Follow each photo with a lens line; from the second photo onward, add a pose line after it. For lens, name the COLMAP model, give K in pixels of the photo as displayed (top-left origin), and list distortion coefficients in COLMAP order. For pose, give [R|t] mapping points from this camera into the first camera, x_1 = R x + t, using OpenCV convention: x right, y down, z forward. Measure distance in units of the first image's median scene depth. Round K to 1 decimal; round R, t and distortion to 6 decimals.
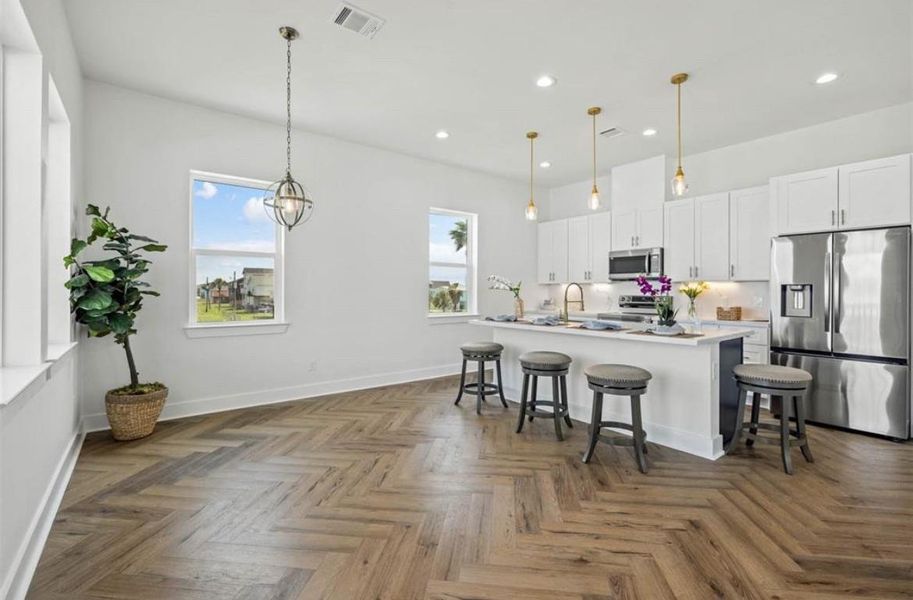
lens RADIAL K [[400.5, 0, 448.3], [0, 400.5, 293.1], [0, 0, 1]] dist [-0.002080, -0.000868]
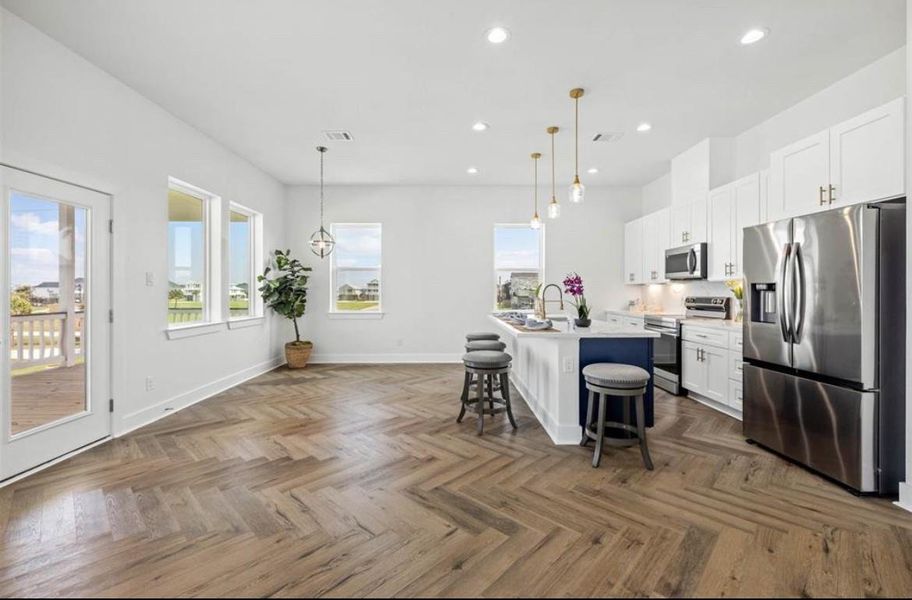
lens RADIAL K [[379.4, 0, 450.6], [0, 379.4, 293.1], [0, 0, 1]] dist [0.001960, 0.000151]
pose [[0.796758, 0.000891, -0.604298, 0.798105], [-0.002370, 0.999996, -0.001649, 0.001016], [0.604294, 0.002746, 0.796757, -0.008442]]
